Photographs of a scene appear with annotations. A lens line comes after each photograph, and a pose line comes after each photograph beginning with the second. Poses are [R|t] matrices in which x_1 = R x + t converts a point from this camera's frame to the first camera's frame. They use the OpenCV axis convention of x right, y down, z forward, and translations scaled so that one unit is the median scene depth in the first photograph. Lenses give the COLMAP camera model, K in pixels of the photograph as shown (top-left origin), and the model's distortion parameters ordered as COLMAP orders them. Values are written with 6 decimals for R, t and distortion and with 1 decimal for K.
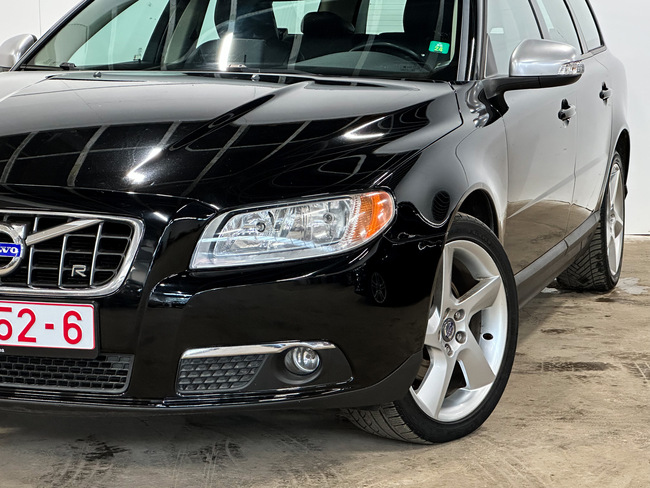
lens RADIAL K [[1549.2, 0, 318.9], [0, 1549.2, 244.9], [0, 0, 1]] dist [0.248154, 0.000000]
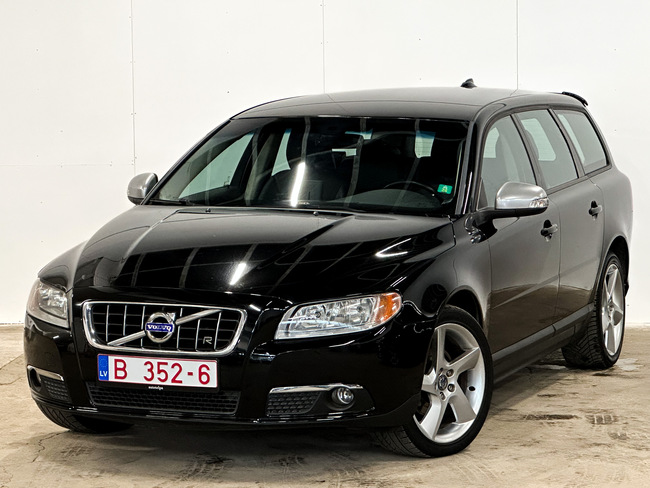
lens RADIAL K [[2350.8, 0, 324.1], [0, 2350.8, 243.5], [0, 0, 1]] dist [-0.431438, 0.000000]
pose [[0.999016, 0.001274, -0.044340, 0.071957], [-0.003200, 0.999053, -0.043399, 0.019475], [0.044242, 0.043498, 0.998073, -1.339013]]
